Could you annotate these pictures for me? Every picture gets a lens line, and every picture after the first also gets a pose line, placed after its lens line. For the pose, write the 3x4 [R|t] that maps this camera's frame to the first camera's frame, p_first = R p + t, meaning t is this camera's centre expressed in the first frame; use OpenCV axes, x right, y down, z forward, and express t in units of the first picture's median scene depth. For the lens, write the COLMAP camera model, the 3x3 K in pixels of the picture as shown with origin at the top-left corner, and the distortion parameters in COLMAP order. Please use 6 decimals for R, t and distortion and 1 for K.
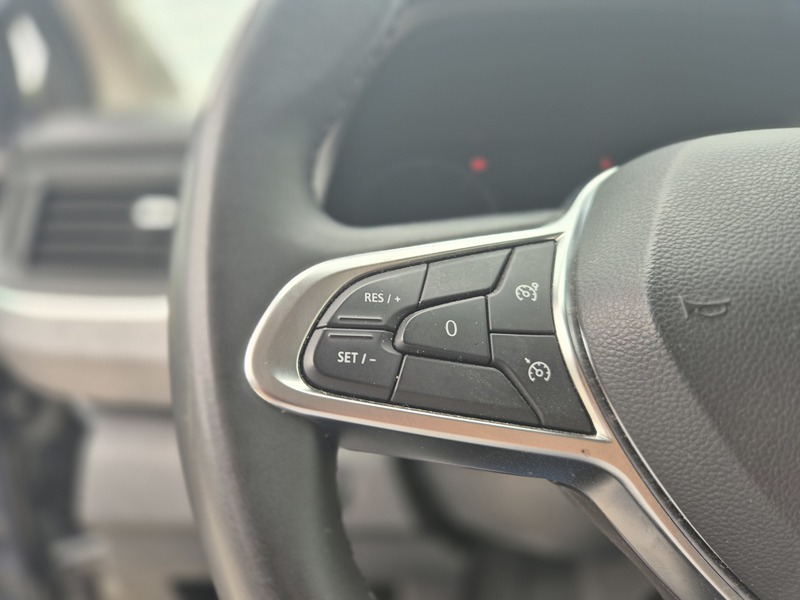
lens RADIAL K [[536.4, 0, 399.9], [0, 536.4, 284.9], [0, 0, 1]] dist [-0.001533, -0.000048]
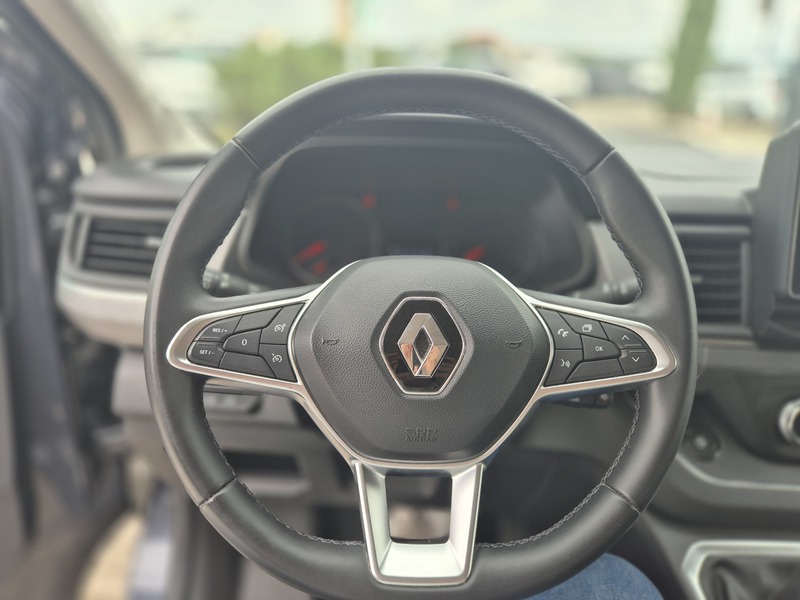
lens RADIAL K [[538.6, 0, 400.0], [0, 538.6, 300.0], [0, 0, 1]] dist [-0.001024, -0.000845]
pose [[0.998114, 0.050910, -0.034311, 0.971602], [-0.044952, 0.986678, 0.156350, -0.599234], [0.041814, -0.154512, 0.987106, -1.657399]]
